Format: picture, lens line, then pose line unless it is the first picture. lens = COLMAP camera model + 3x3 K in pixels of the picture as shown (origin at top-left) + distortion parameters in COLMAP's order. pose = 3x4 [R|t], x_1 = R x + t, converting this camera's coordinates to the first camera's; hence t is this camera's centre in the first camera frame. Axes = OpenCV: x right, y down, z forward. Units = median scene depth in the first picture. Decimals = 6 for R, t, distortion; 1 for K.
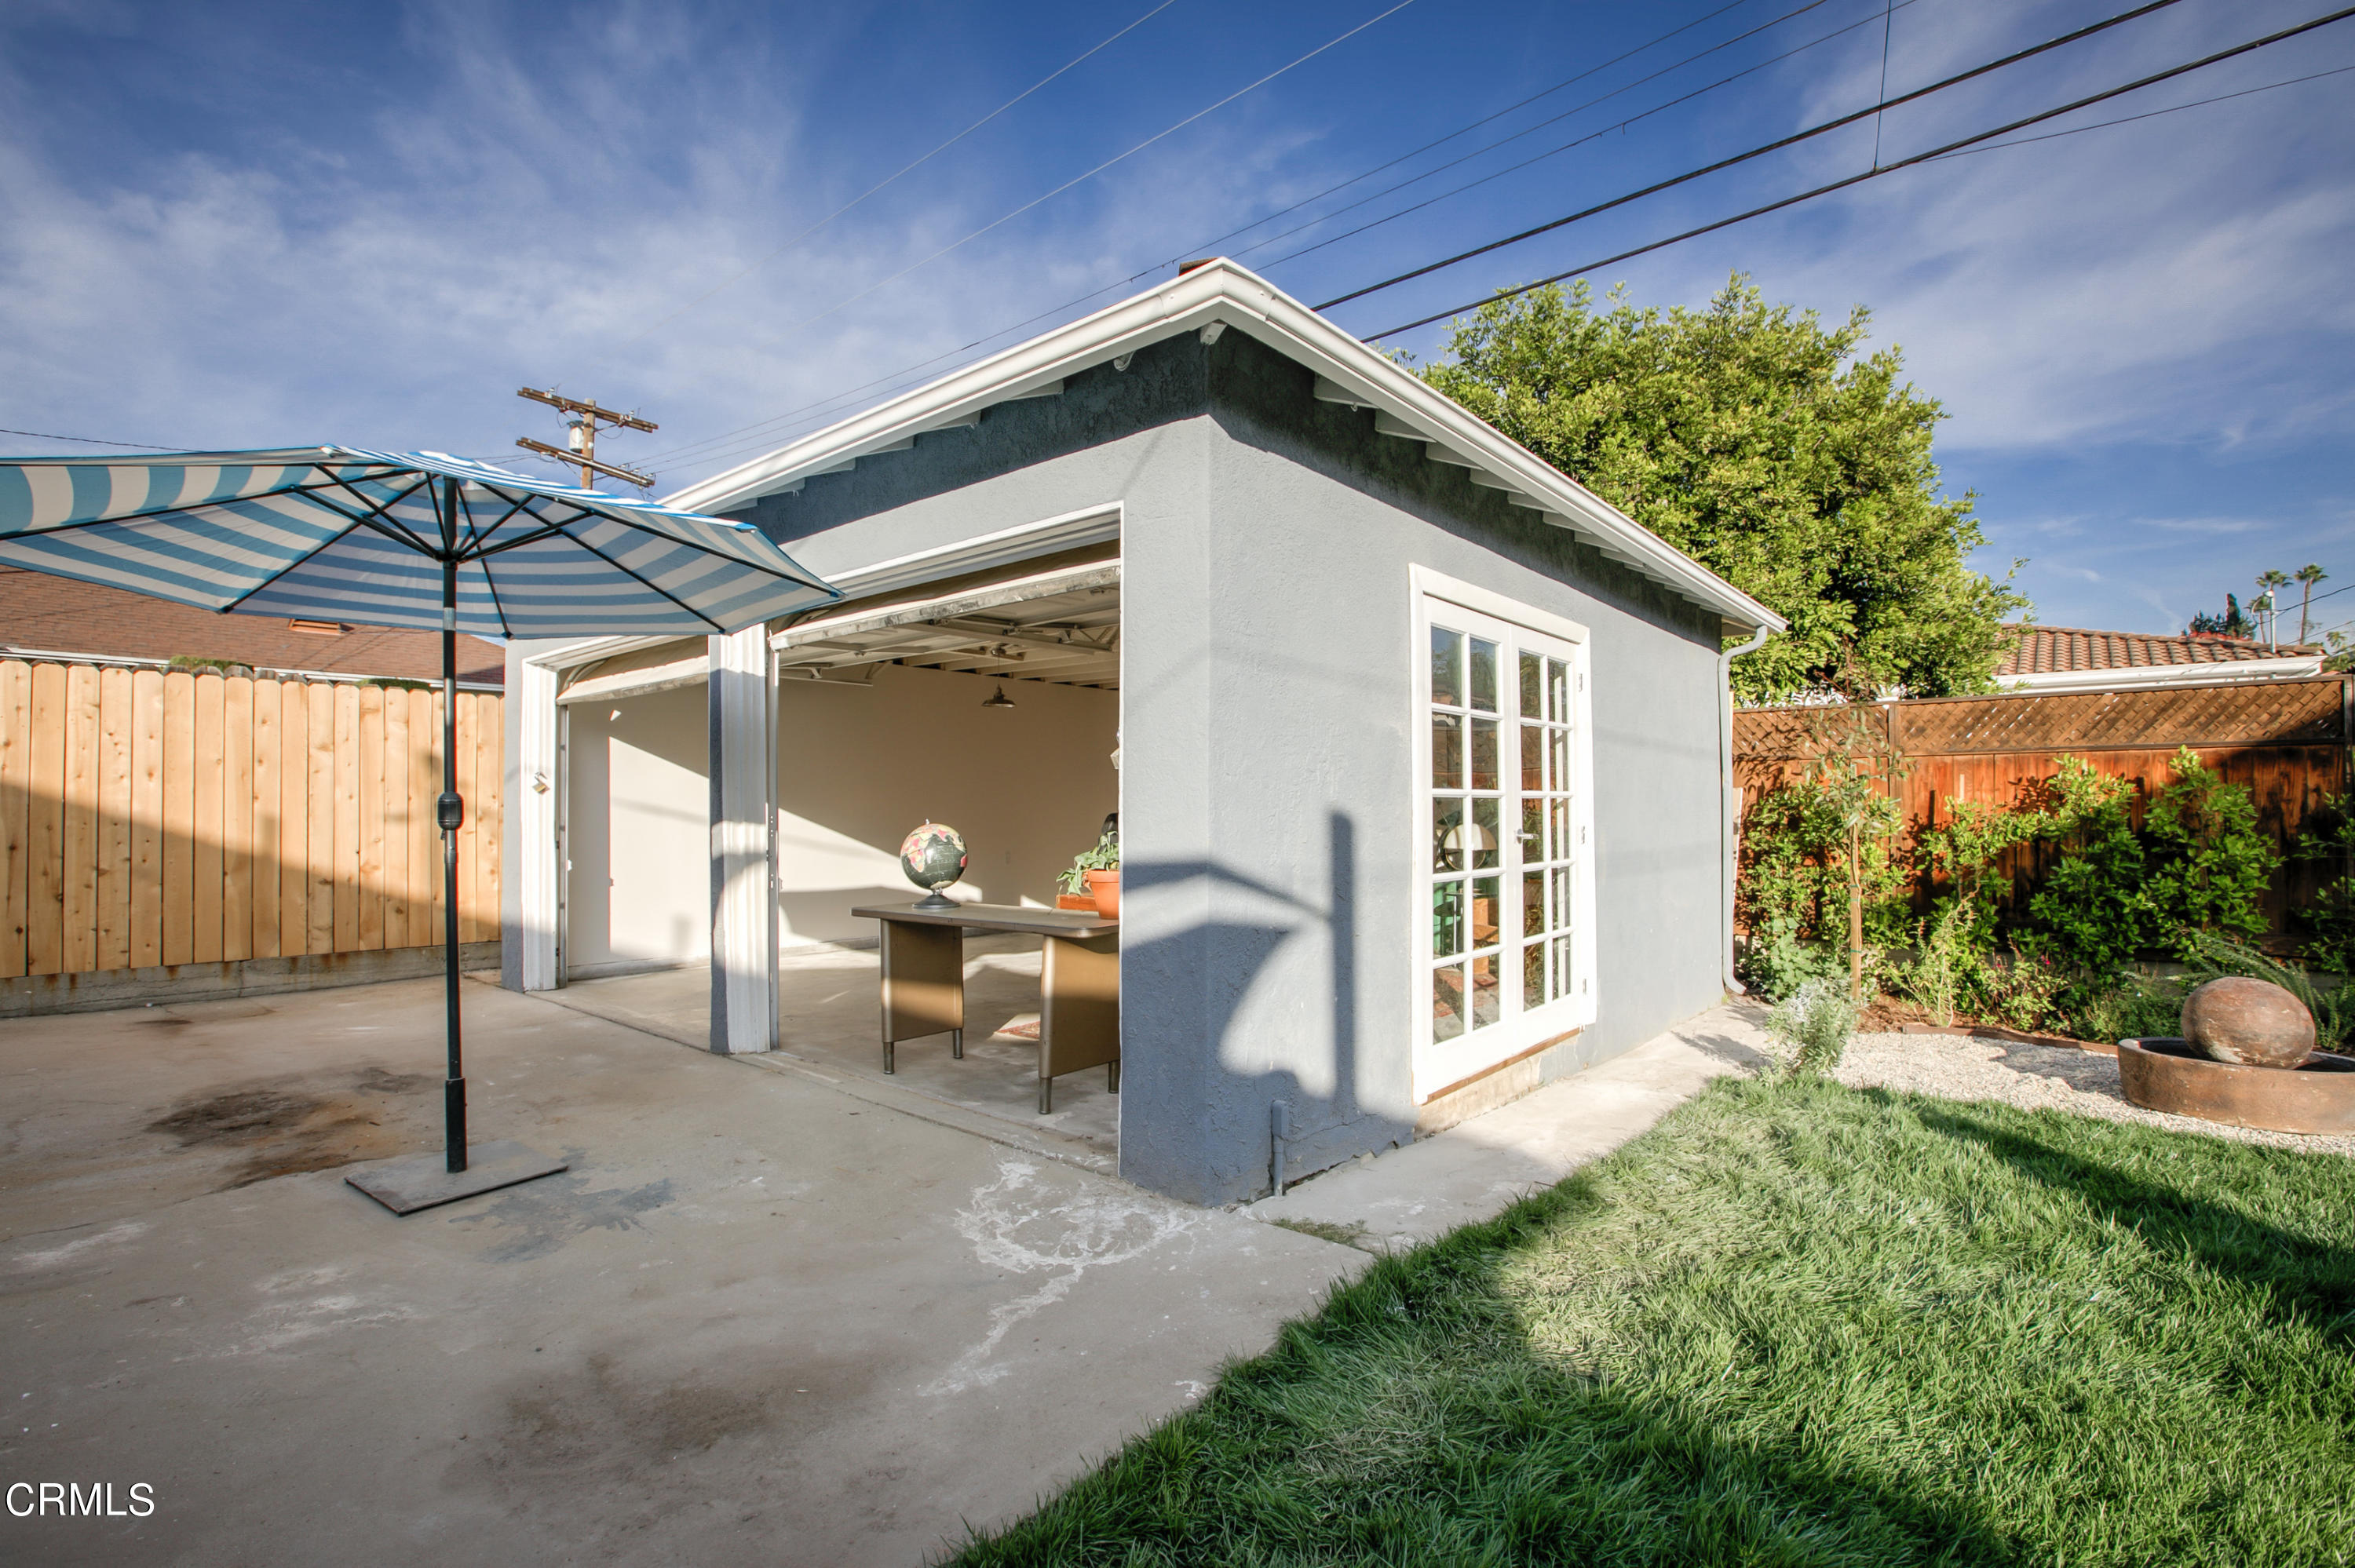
lens RADIAL K [[1049.0, 0, 1063.3], [0, 1049.0, 785.1], [0, 0, 1]] dist [-0.017524, 0.000229]
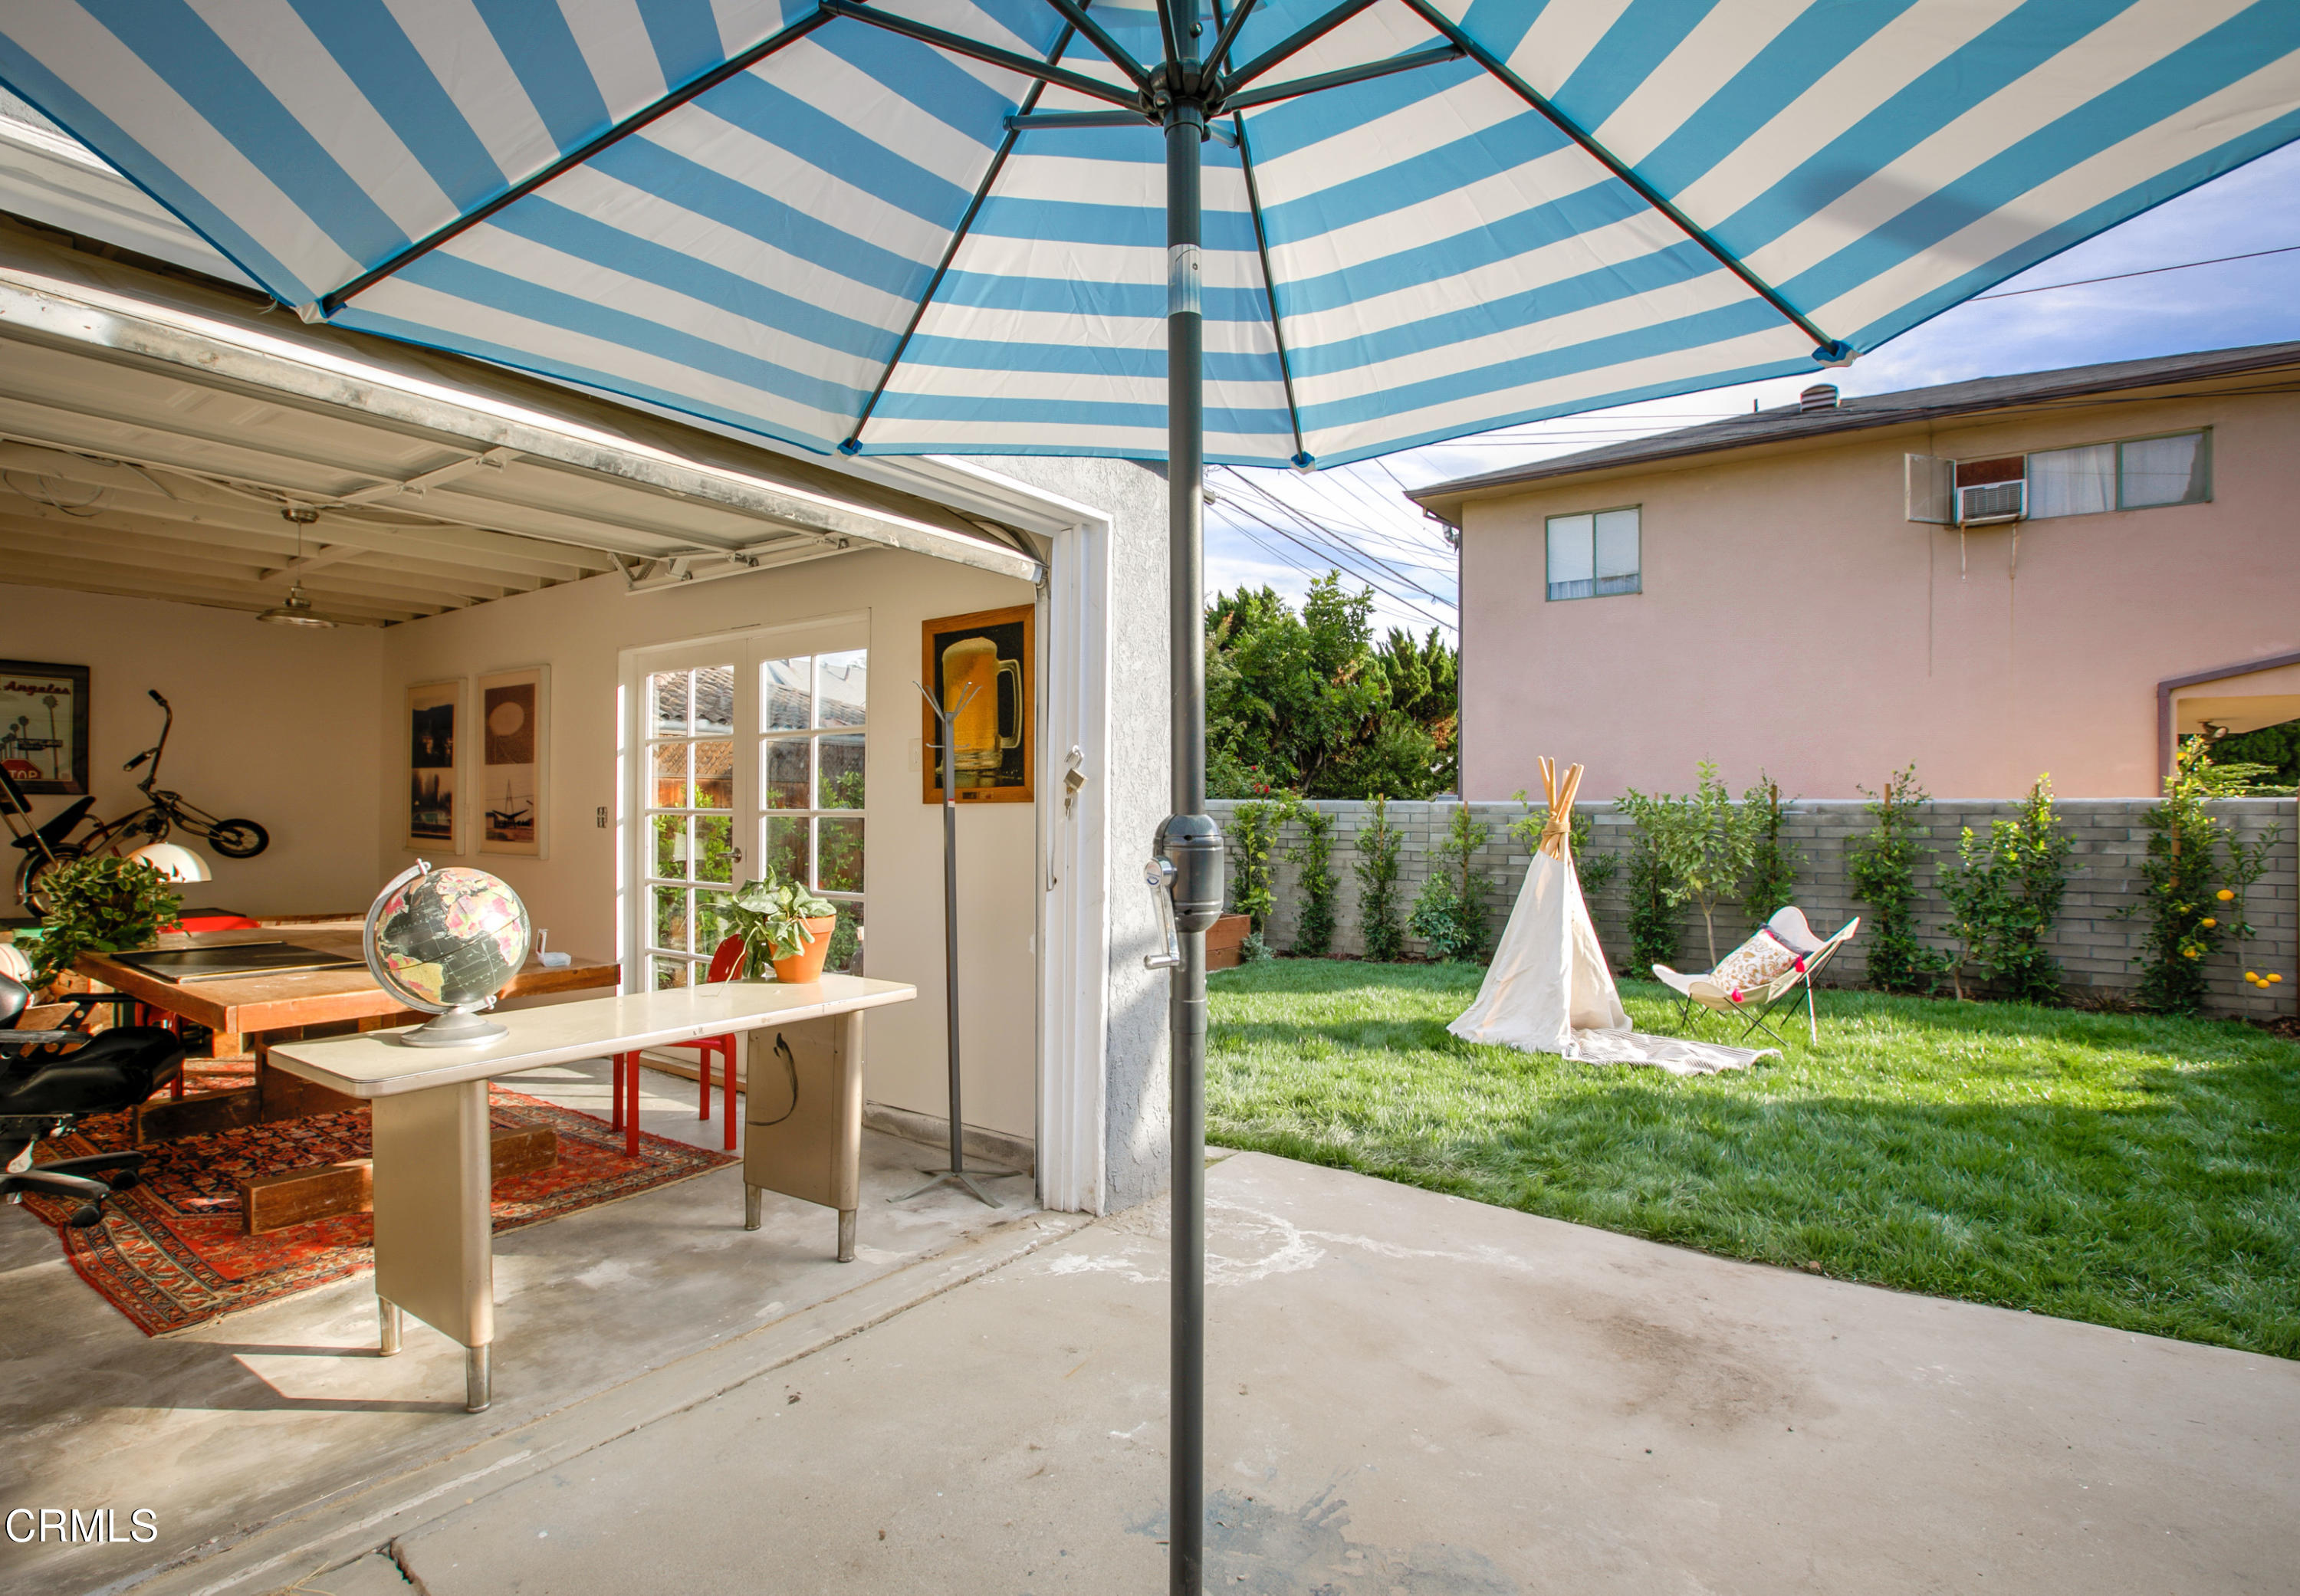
lens RADIAL K [[1109.2, 0, 1155.8], [0, 1109.2, 805.2], [0, 0, 1]] dist [0.000172, 0.000592]
pose [[-0.131629, 0.012069, 0.991226, -0.526312], [-0.028733, 0.999459, -0.015985, 0.004791], [-0.990883, -0.030585, -0.131211, 0.588863]]
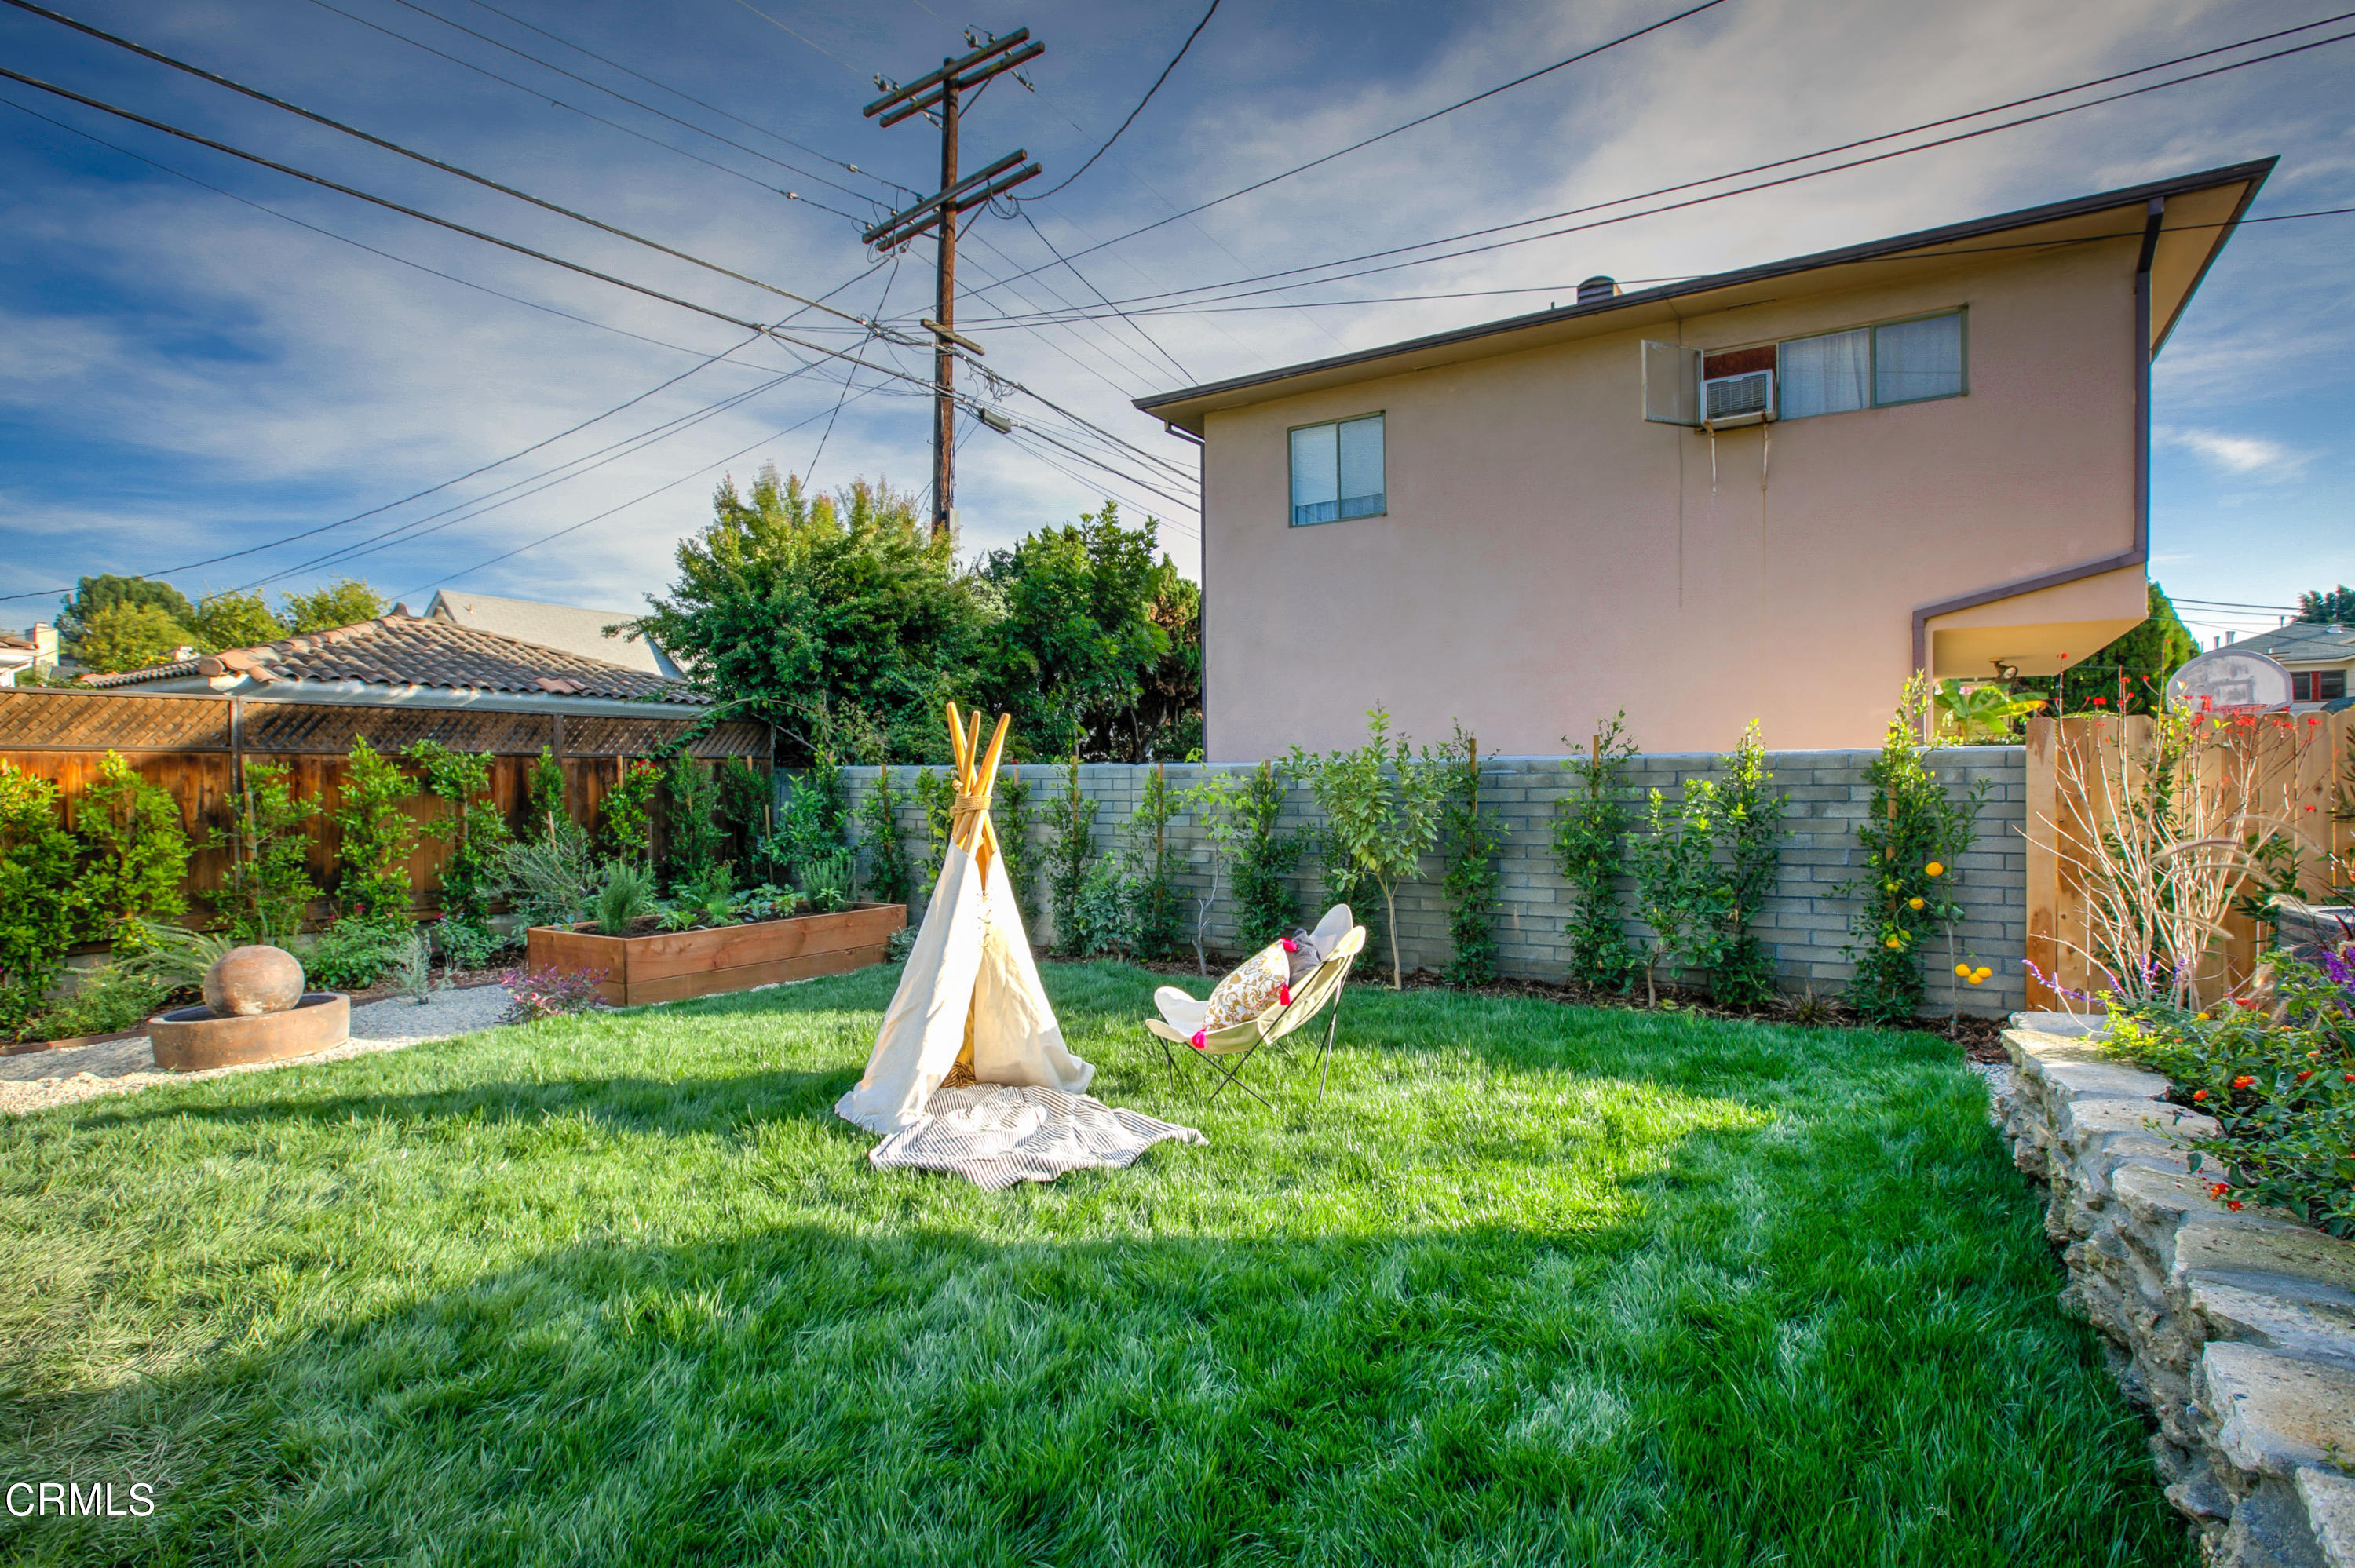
lens RADIAL K [[1083.1, 0, 1280.9], [0, 1083.1, 784.6], [0, 0, 1]] dist [-0.001854, -0.000092]
pose [[-0.213501, 0.000158, 0.976943, -0.282983], [-0.011480, 0.999931, -0.002670, -0.013294], [-0.976875, -0.011785, -0.213484, 0.045762]]
